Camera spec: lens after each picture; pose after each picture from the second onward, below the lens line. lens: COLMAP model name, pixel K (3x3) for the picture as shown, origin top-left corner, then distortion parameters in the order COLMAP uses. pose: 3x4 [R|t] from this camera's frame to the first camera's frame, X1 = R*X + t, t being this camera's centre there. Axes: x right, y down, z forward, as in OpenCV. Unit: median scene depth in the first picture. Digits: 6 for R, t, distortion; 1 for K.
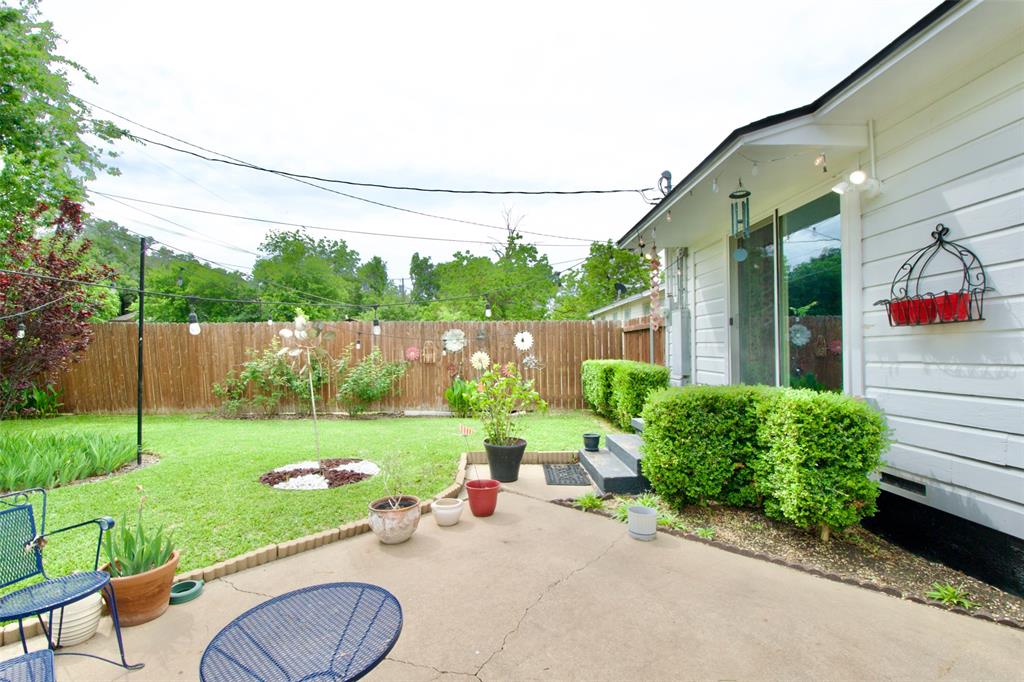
lens RADIAL K [[456.9, 0, 496.5], [0, 456.9, 346.9], [0, 0, 1]] dist [-0.002085, -0.012073]
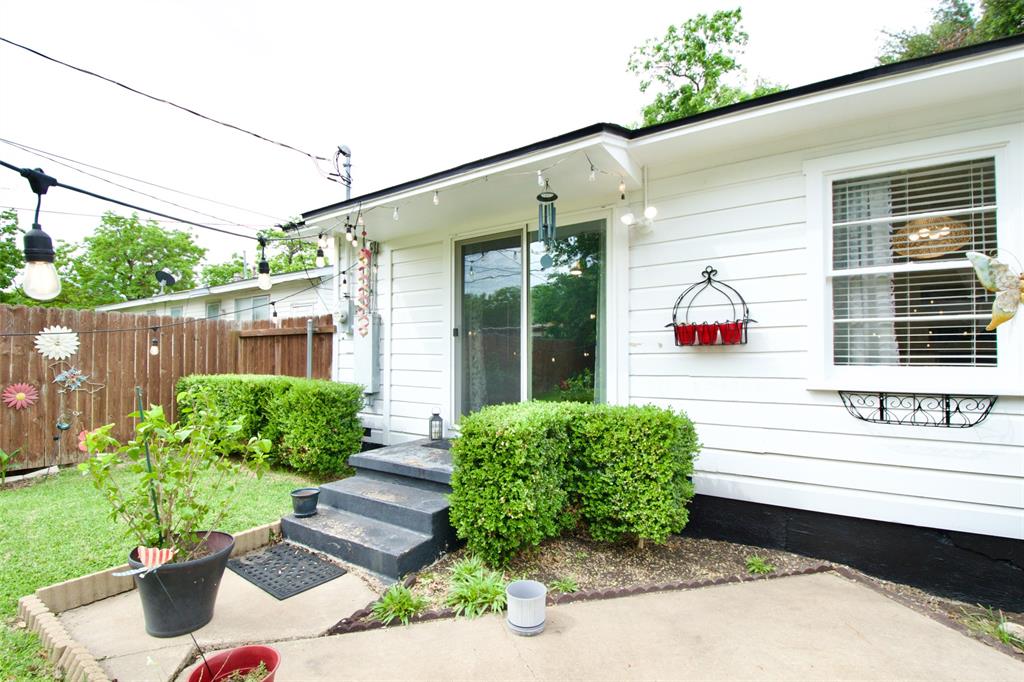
lens RADIAL K [[456.9, 0, 515.6], [0, 456.9, 343.7], [0, 0, 1]] dist [-0.002085, -0.012073]
pose [[0.537528, 0.041830, 0.842208, -0.268815], [-0.015782, 0.999093, -0.039549, 0.002839], [-0.843098, 0.007966, 0.537701, 0.549402]]
